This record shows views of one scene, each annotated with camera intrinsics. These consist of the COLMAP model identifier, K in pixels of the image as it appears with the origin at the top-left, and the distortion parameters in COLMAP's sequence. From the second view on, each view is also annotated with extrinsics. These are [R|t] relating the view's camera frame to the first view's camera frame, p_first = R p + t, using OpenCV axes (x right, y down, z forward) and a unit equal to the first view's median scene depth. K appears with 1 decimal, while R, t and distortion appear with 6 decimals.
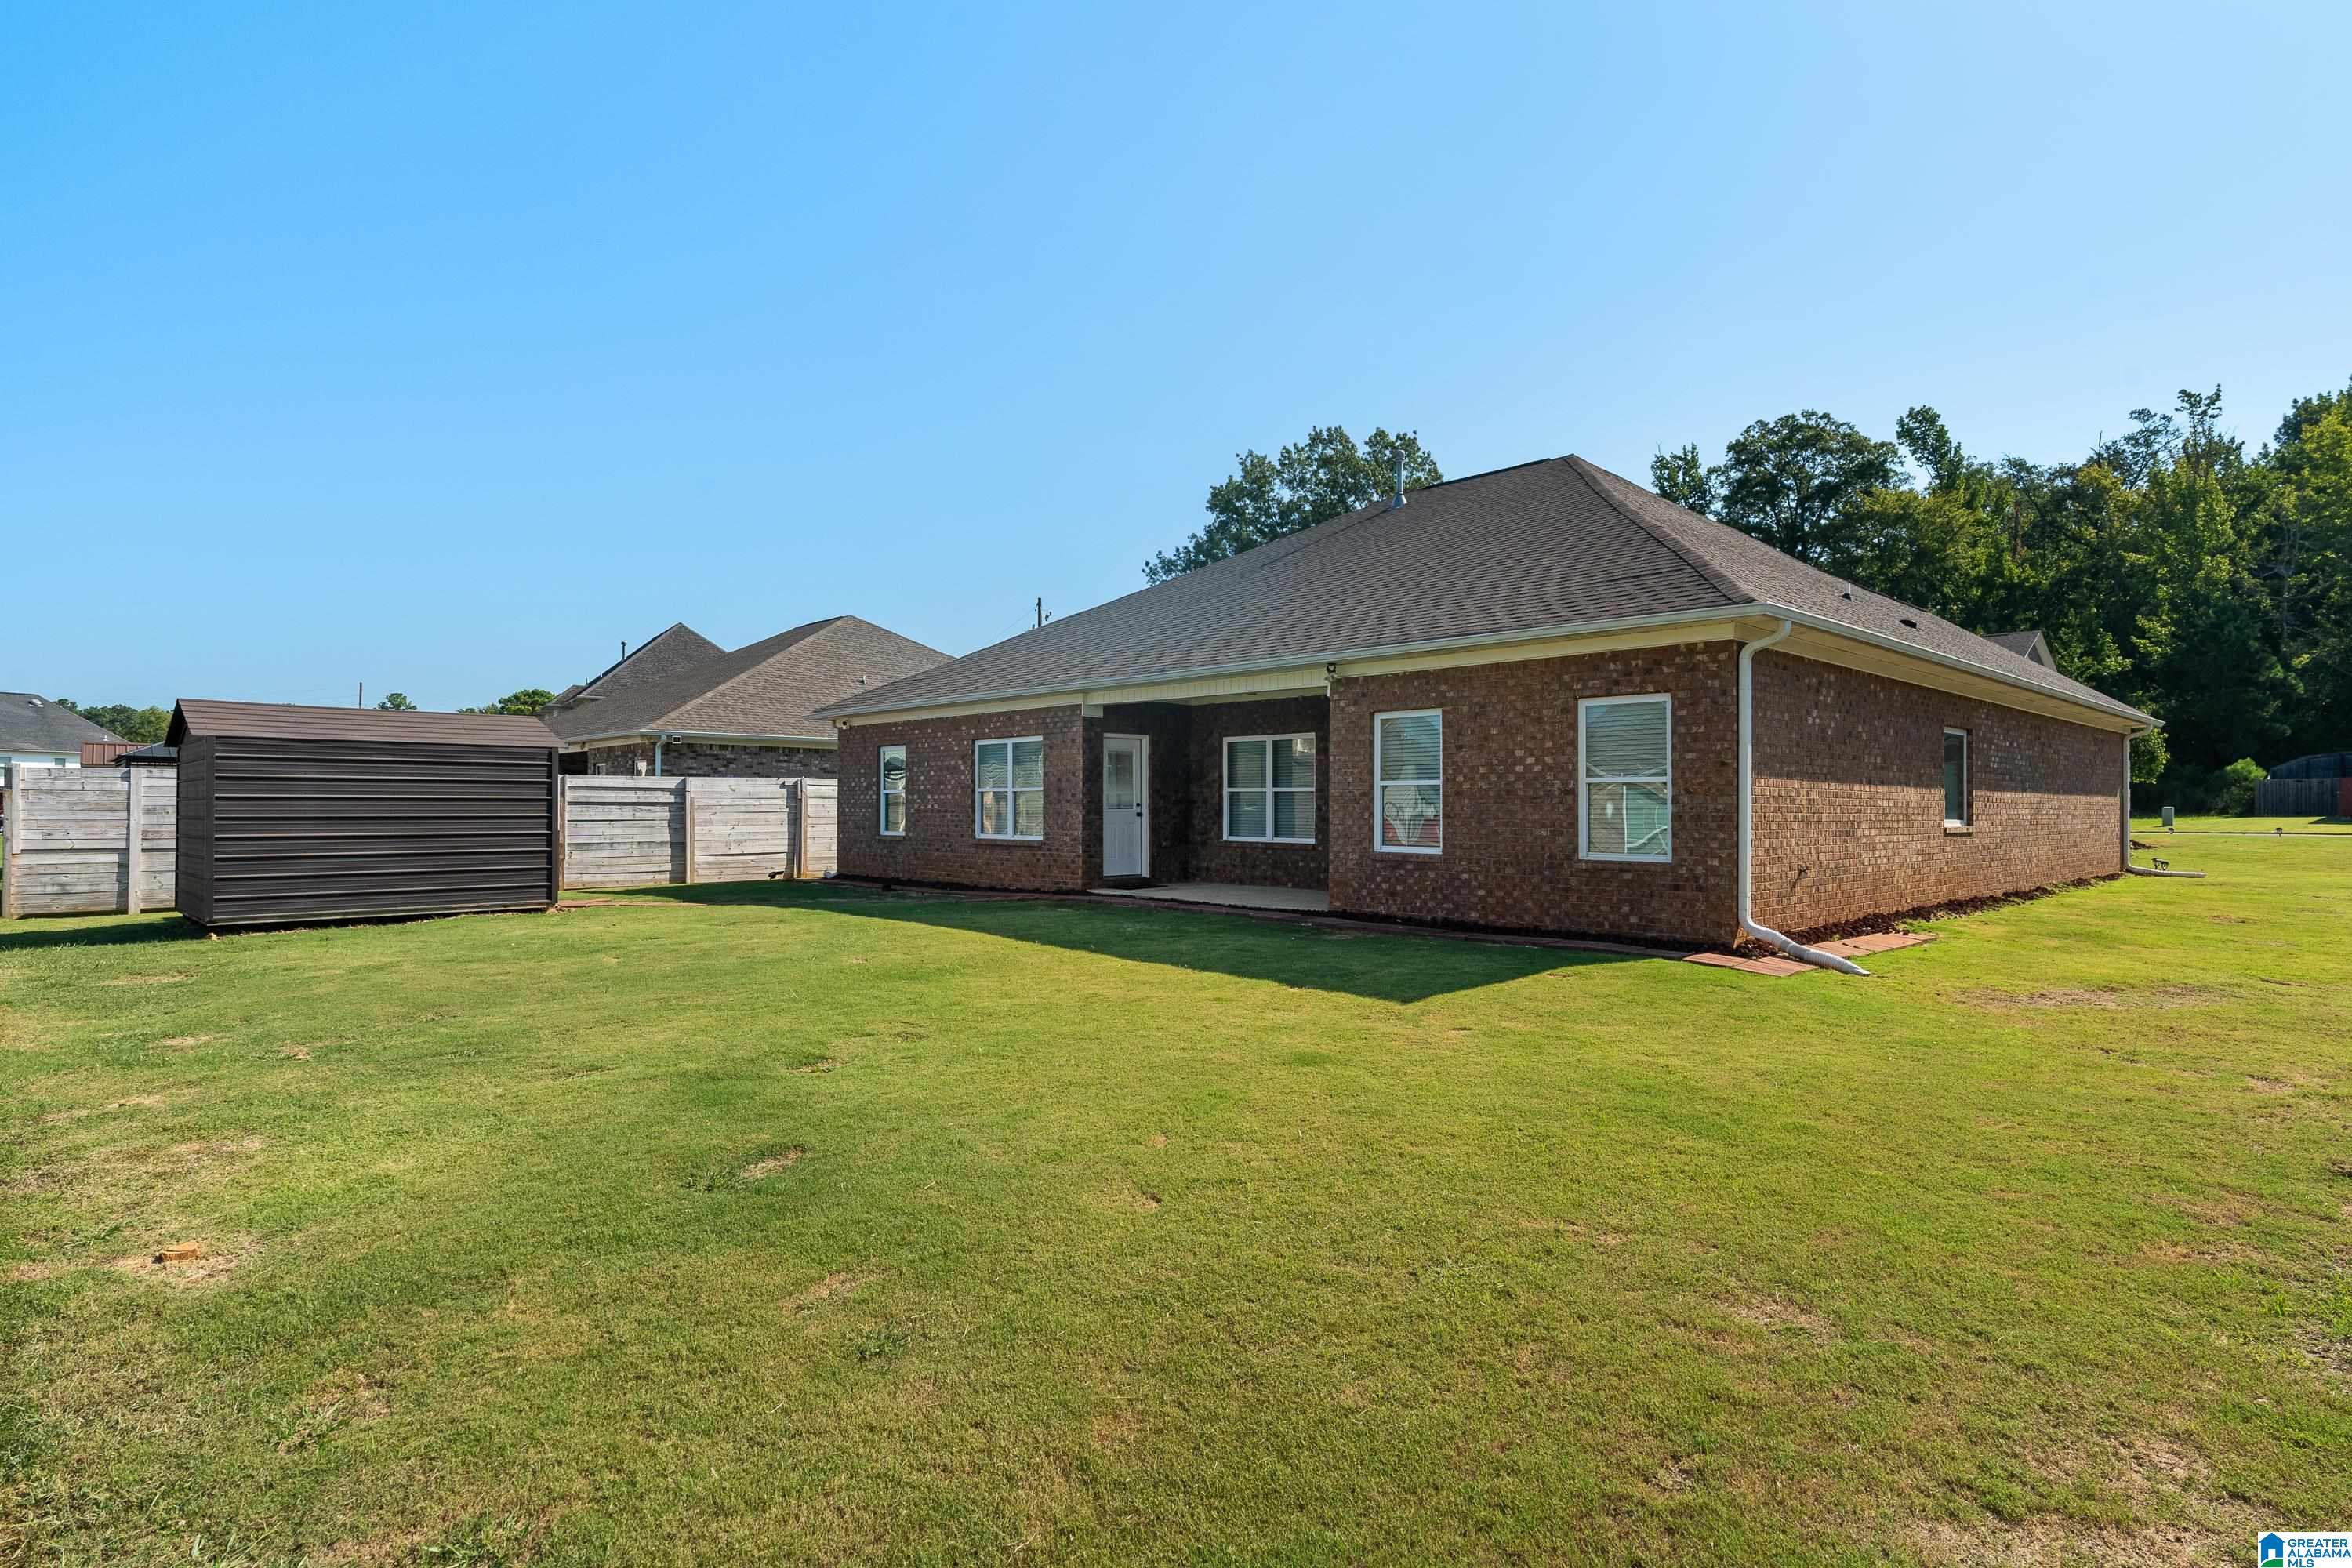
lens RADIAL K [[1247.1, 0, 1180.4], [0, 1247.1, 791.2], [0, 0, 1]] dist [-0.006003, 0.000936]
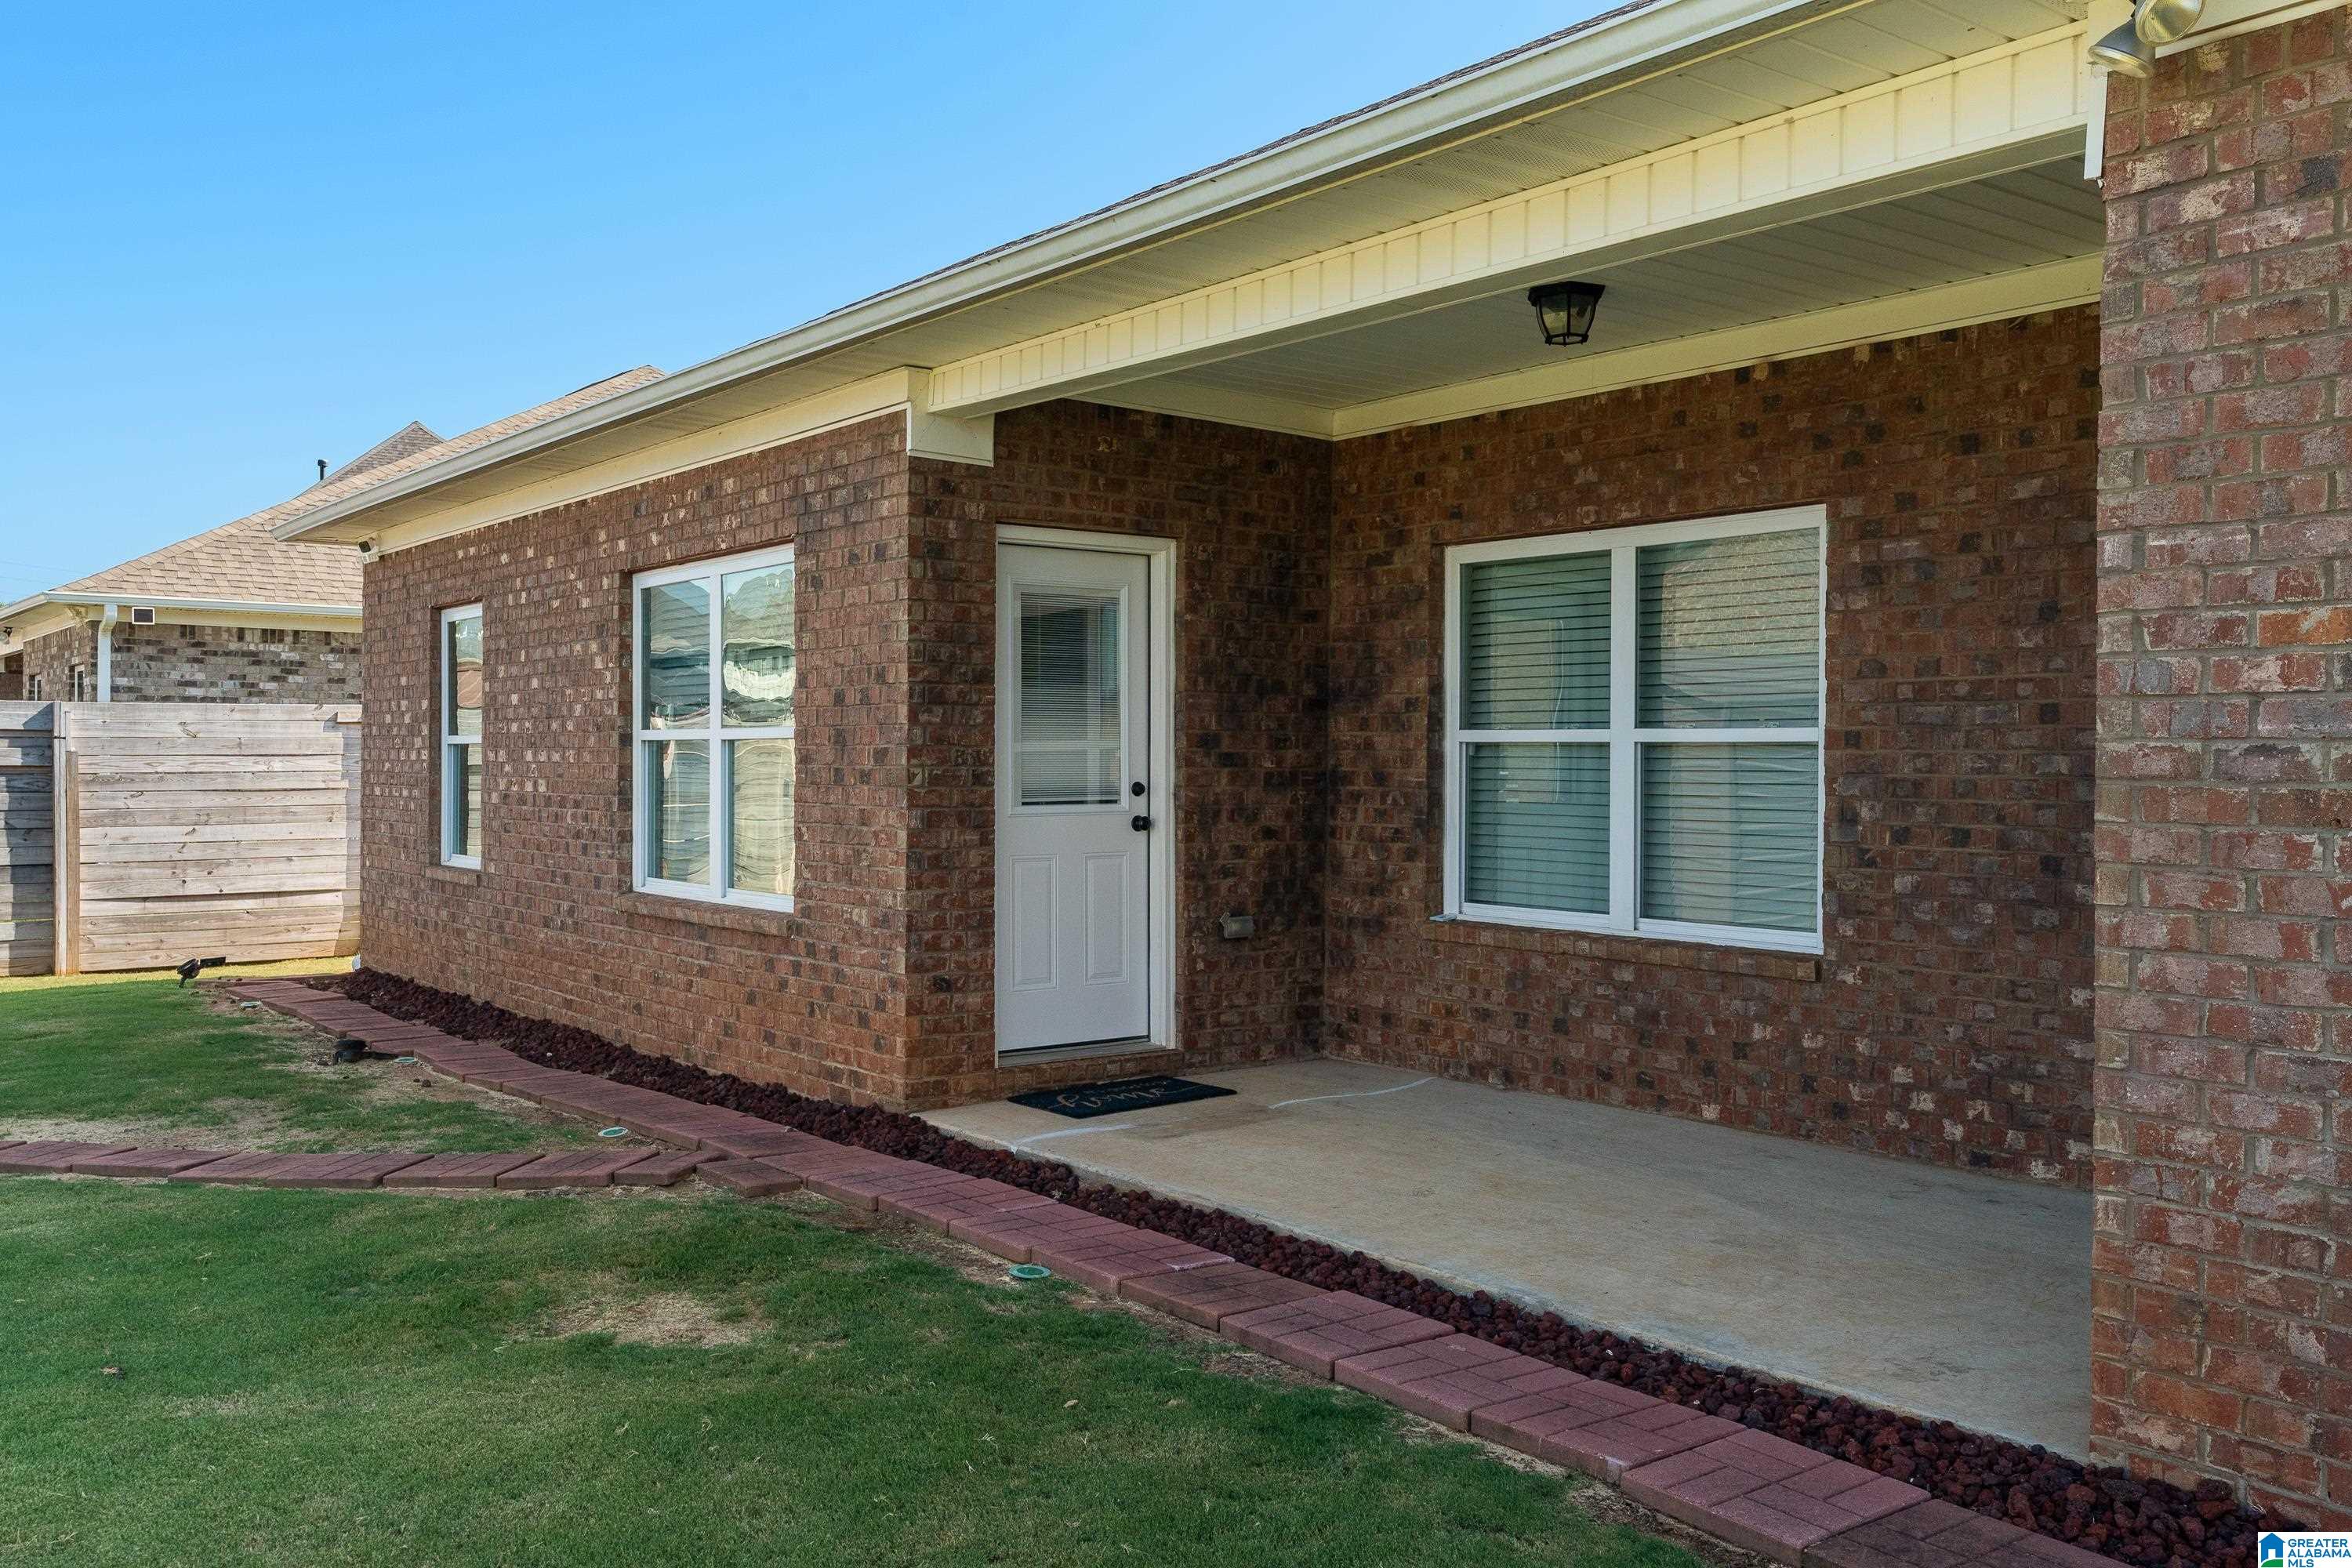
lens RADIAL K [[1941.9, 0, 1162.4], [0, 1941.9, 777.9], [0, 0, 1]] dist [0.004555, 0.000473]
pose [[0.994335, 0.003359, -0.106241, 0.017939], [-0.001089, 0.999770, 0.021412, -0.000905], [0.106288, -0.021175, 0.994110, 0.567004]]
